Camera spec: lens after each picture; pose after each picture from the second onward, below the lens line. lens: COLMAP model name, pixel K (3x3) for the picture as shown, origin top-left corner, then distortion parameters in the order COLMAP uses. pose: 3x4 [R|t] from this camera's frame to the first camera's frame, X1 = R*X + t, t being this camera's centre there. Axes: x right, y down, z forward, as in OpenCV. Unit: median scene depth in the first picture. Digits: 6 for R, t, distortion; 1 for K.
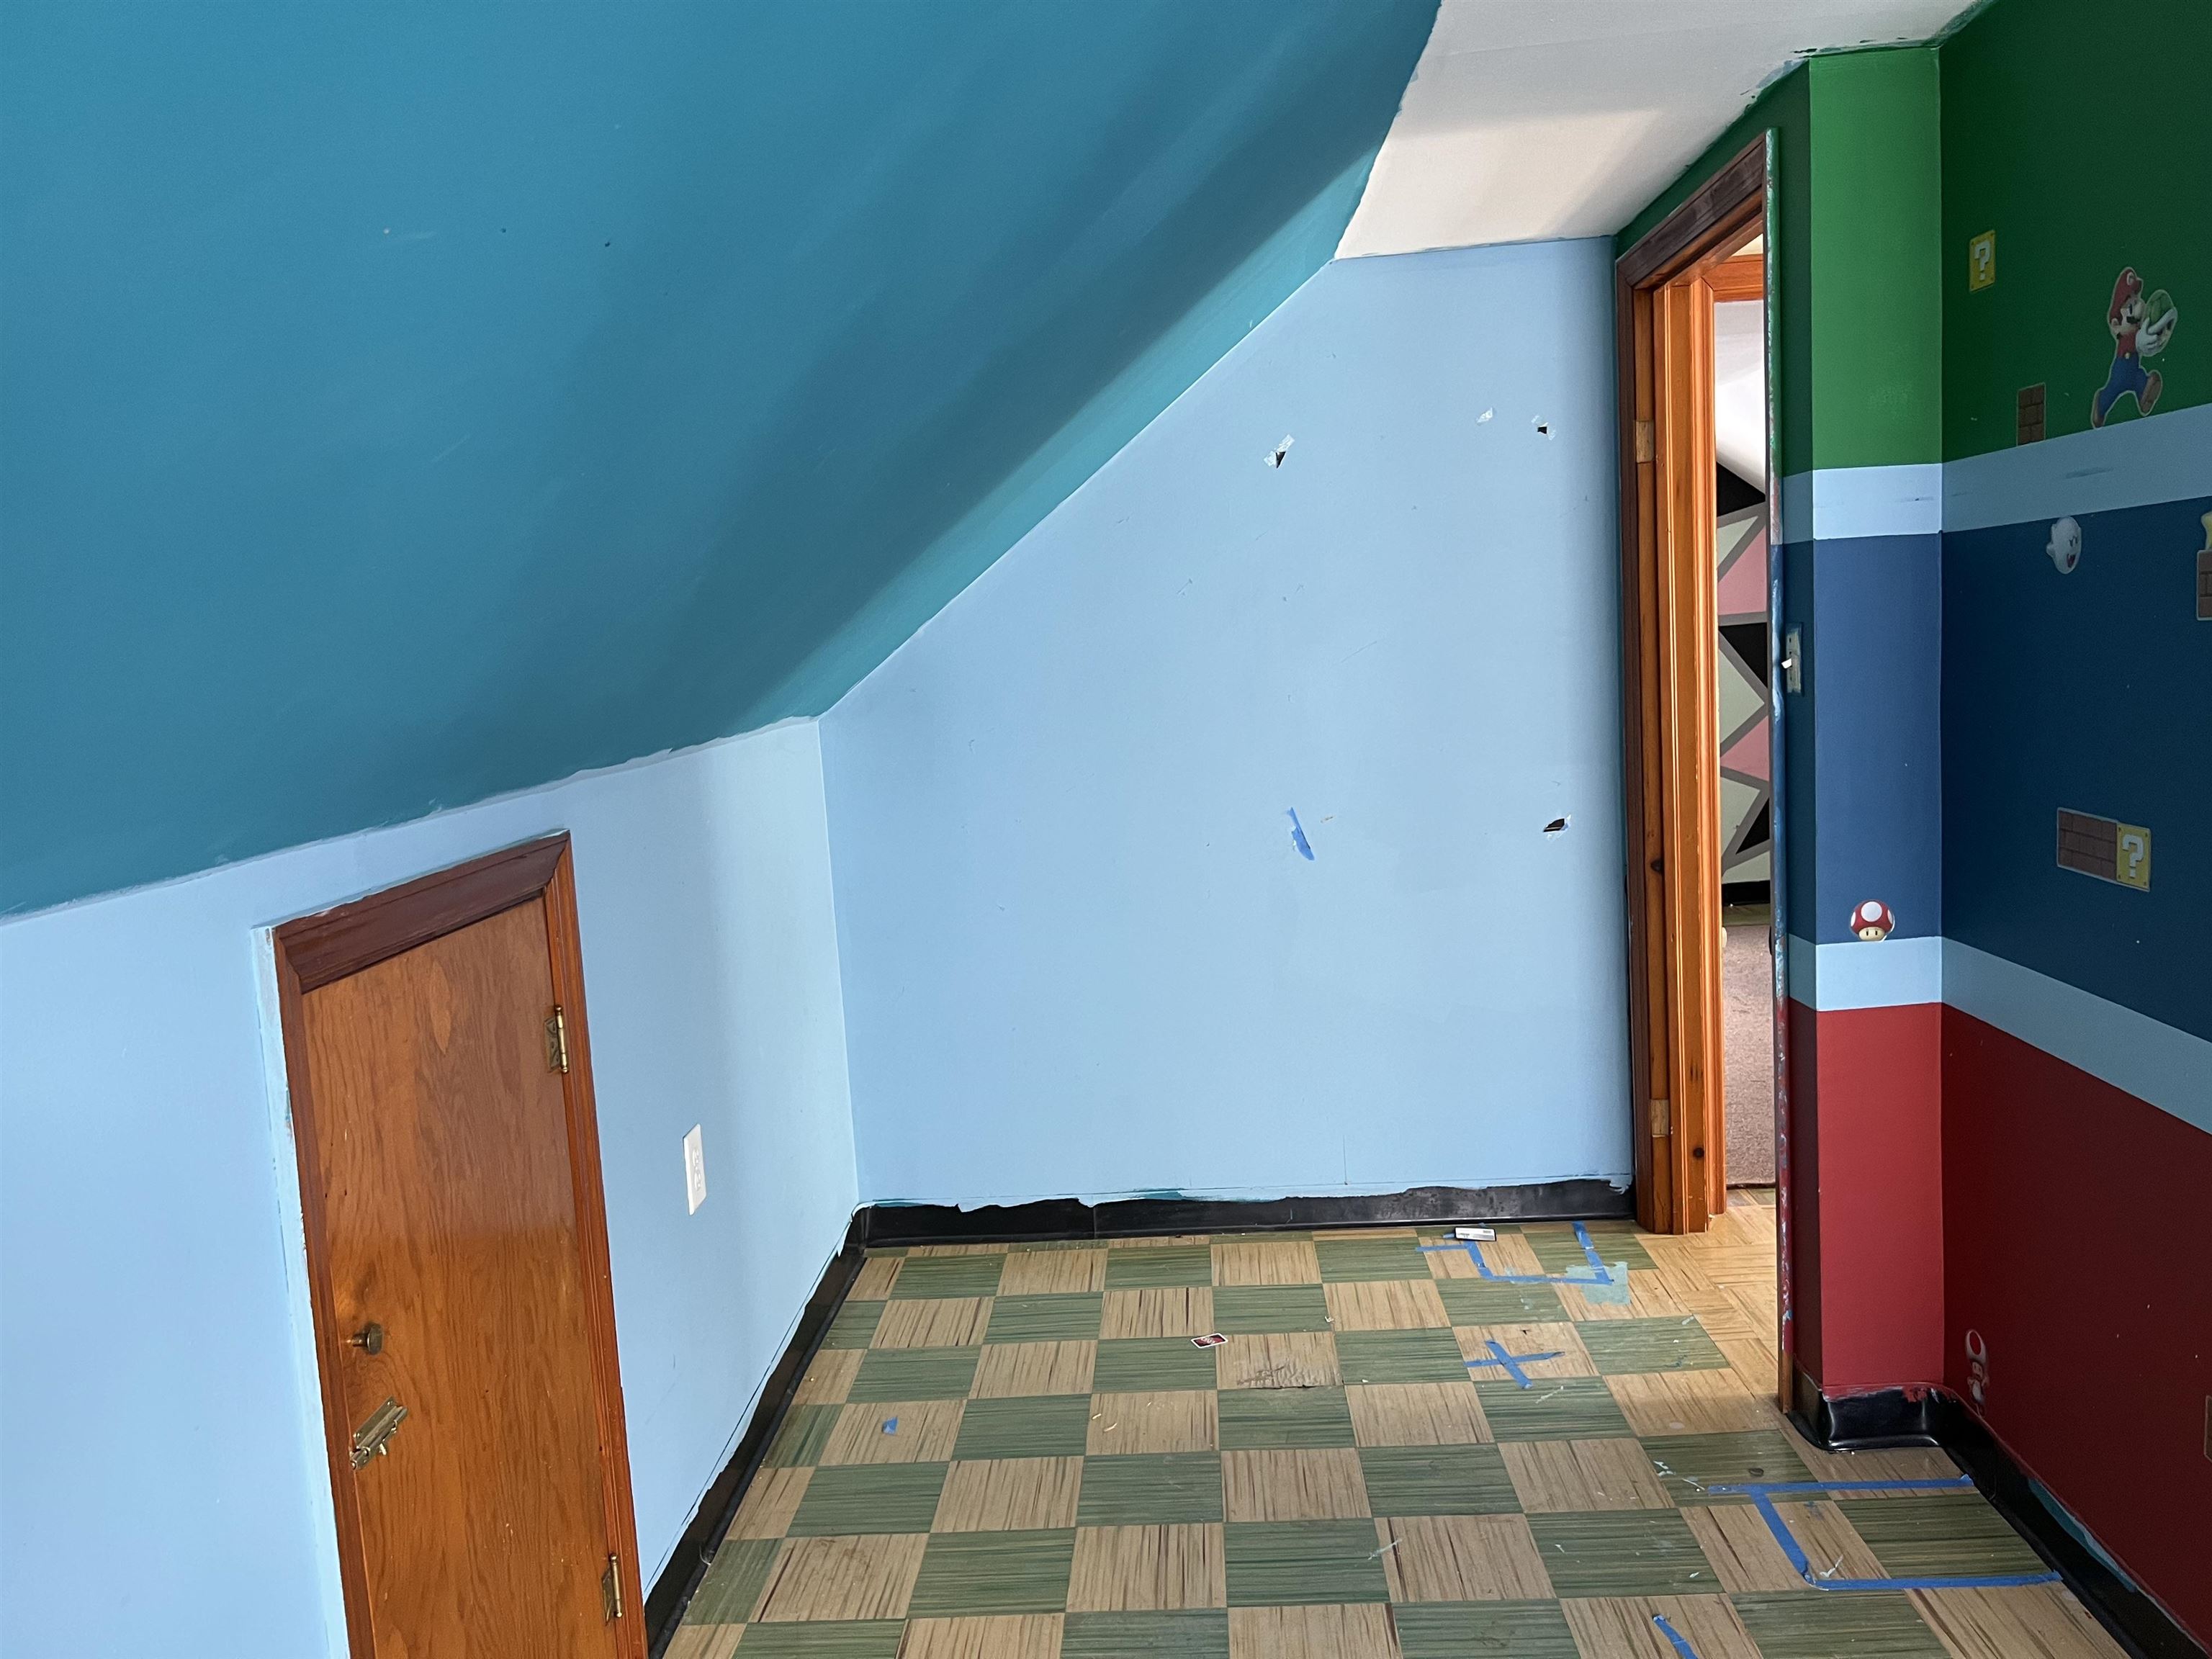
lens RADIAL K [[1671.7, 0, 1096.9], [0, 1671.7, 824.9], [0, 0, 1]] dist [0.053878, -0.052295]
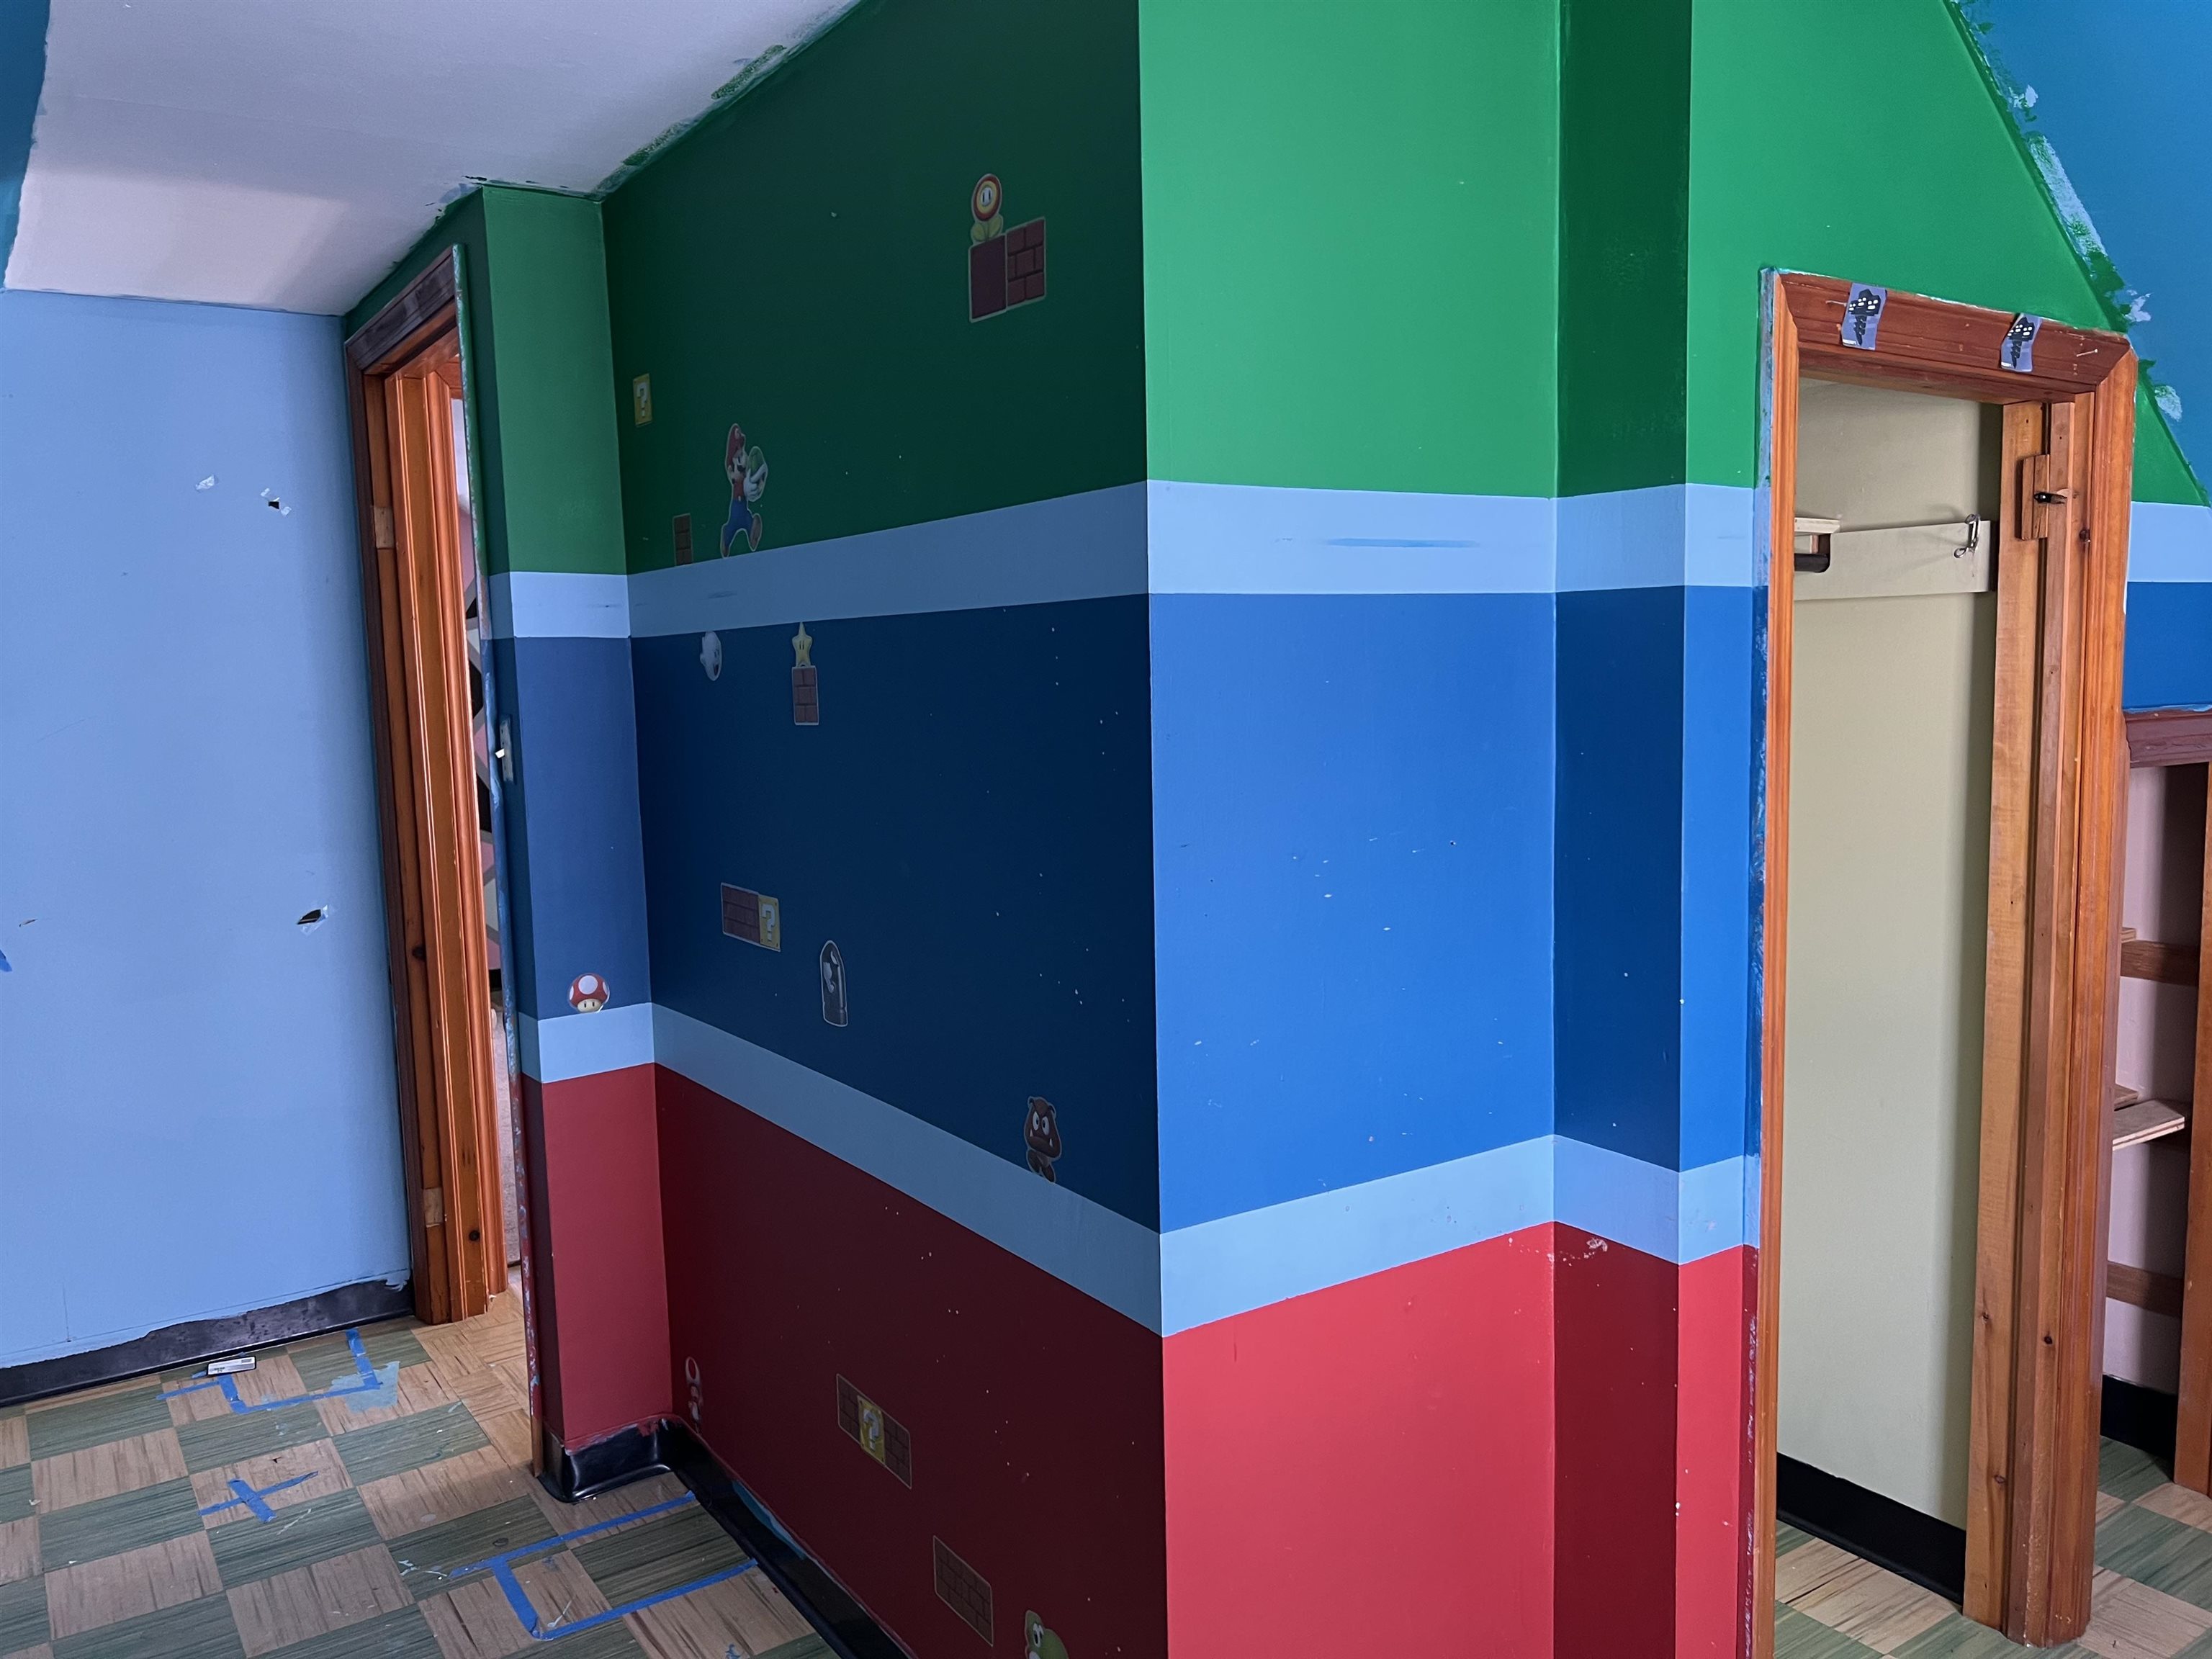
lens RADIAL K [[1670.0, 0, 1100.2], [0, 1670.0, 838.3], [0, 0, 1]] dist [0.048313, -0.044027]
pose [[0.797196, -0.021800, 0.603327, 0.062086], [0.045608, 0.998667, -0.024178, -0.000907], [-0.601995, 0.046791, 0.797127, -0.042573]]
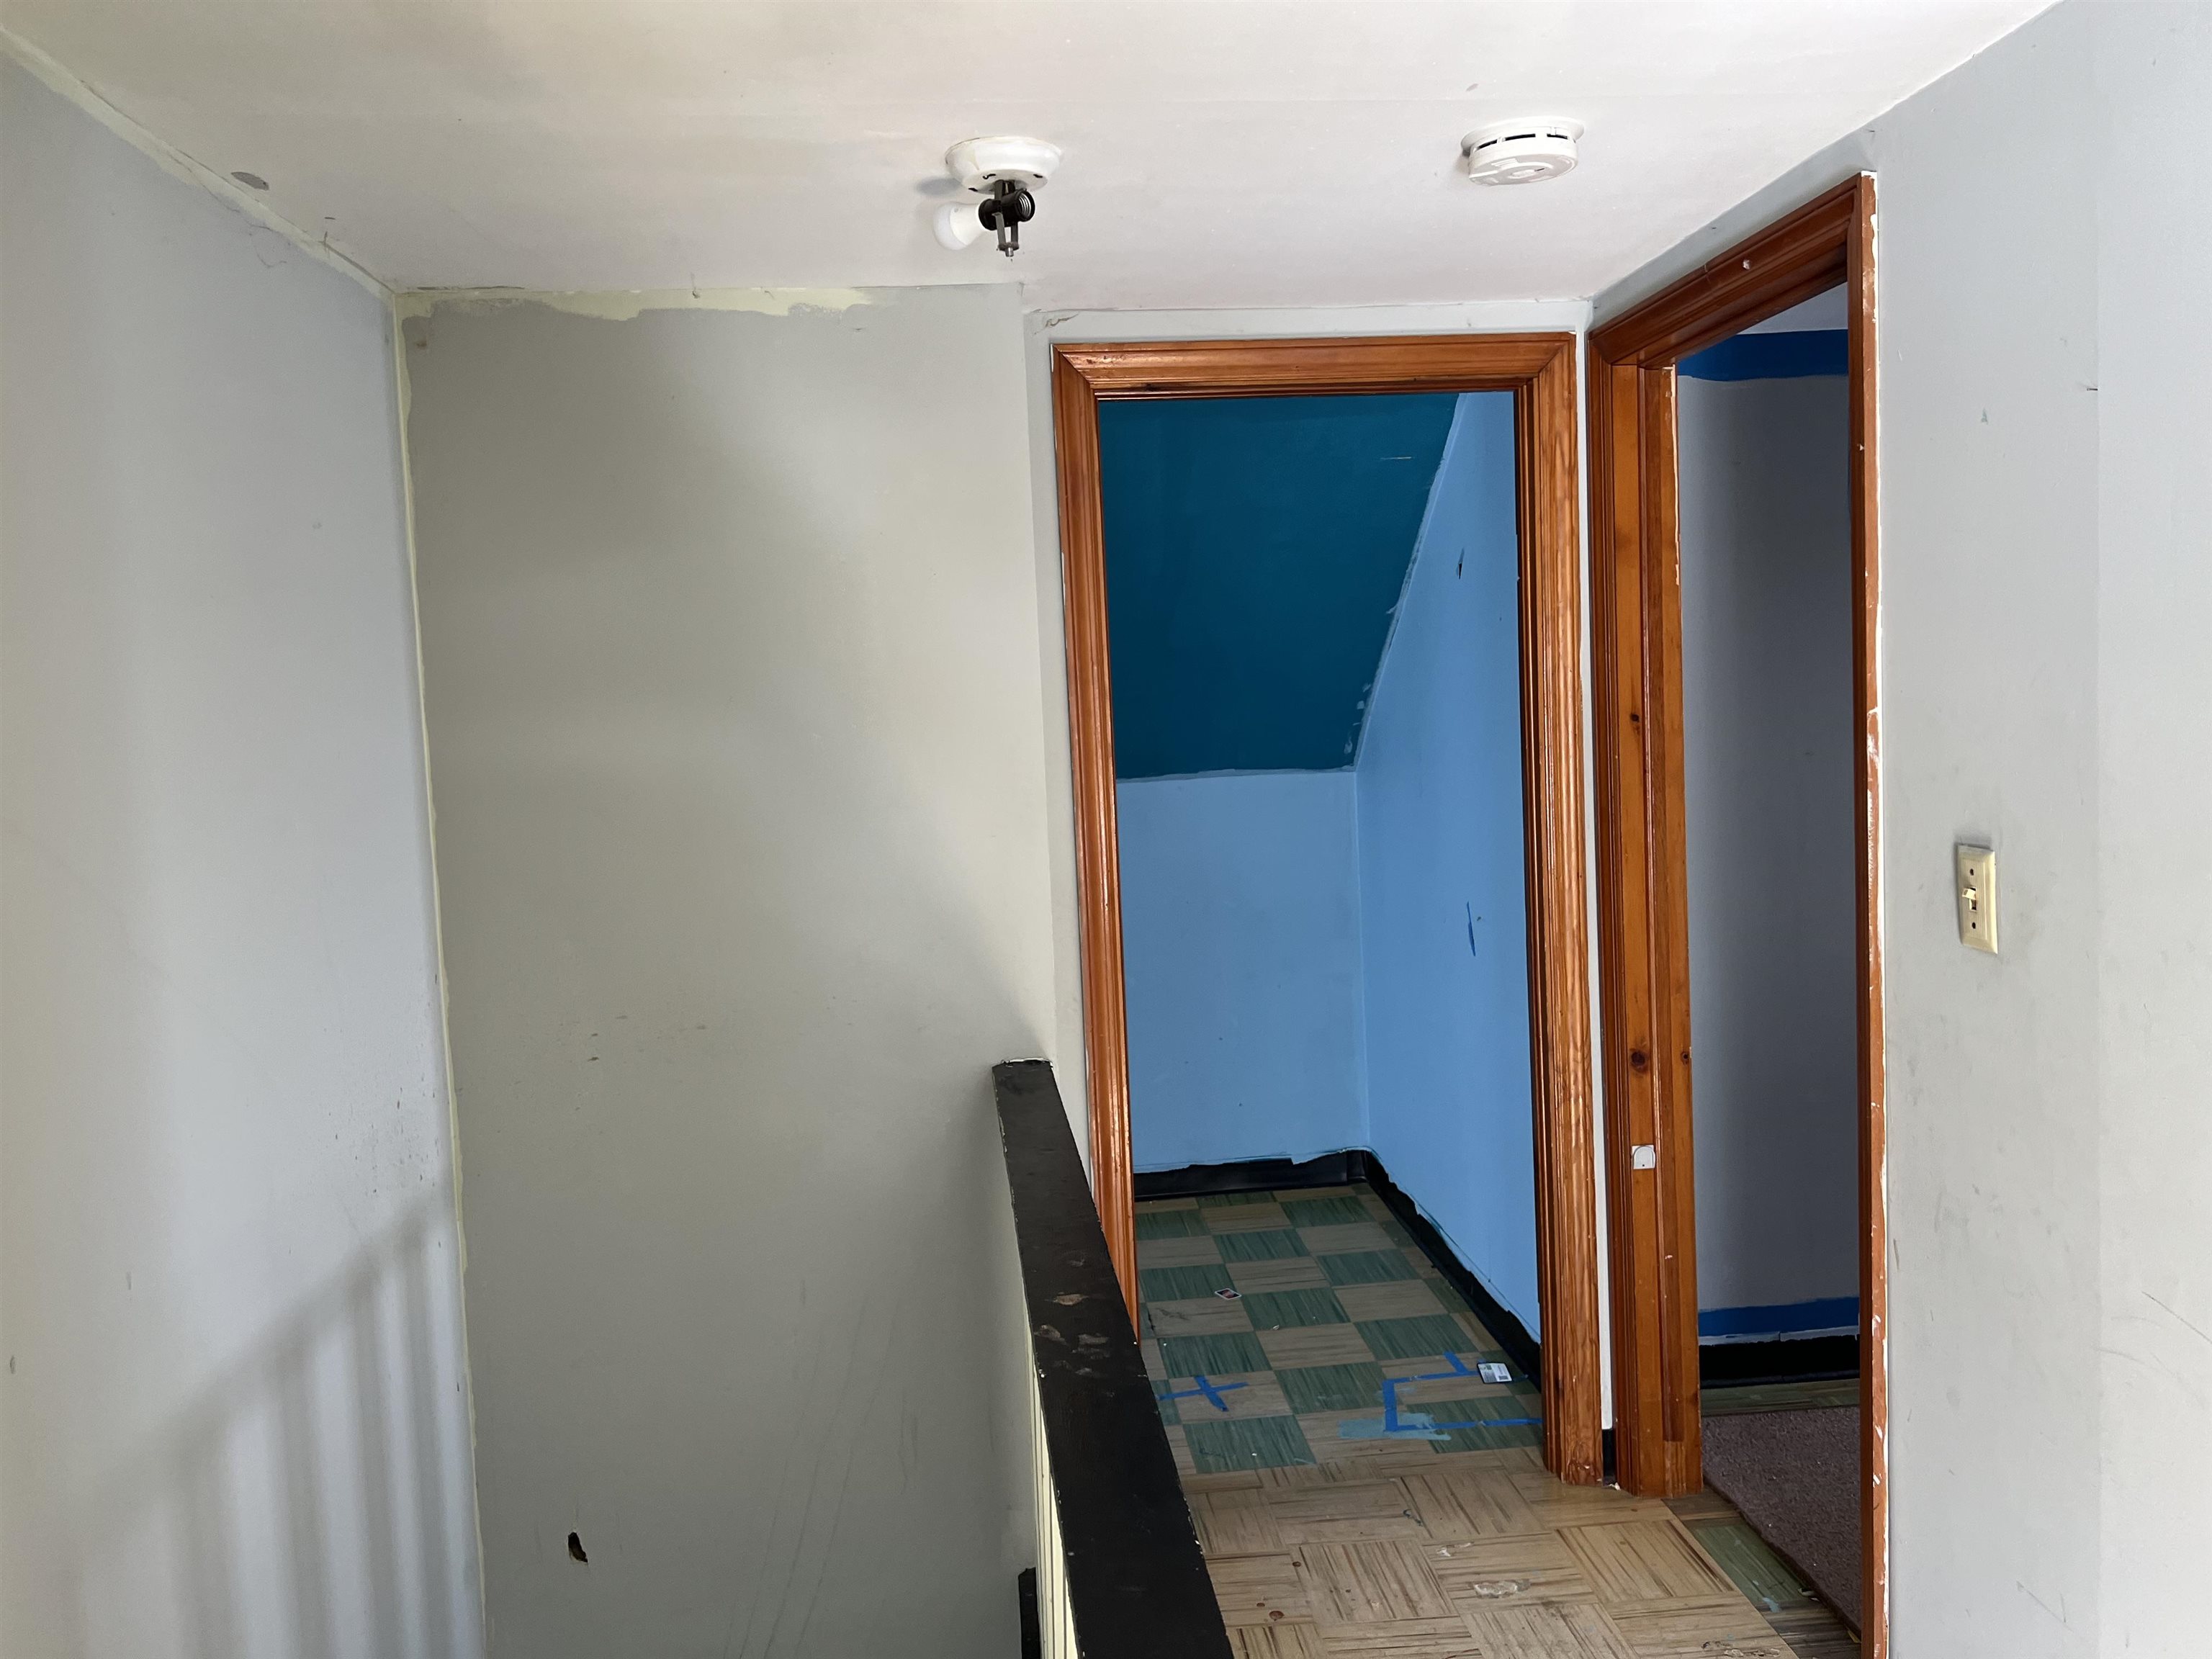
lens RADIAL K [[1671.7, 0, 1096.9], [0, 1671.7, 824.9], [0, 0, 1]] dist [0.053878, -0.052295]
pose [[0.129257, 0.133602, -0.982570, 1.301482], [-0.075773, 0.989316, 0.124551, -0.200071], [0.988712, 0.058353, 0.138000, 0.738785]]
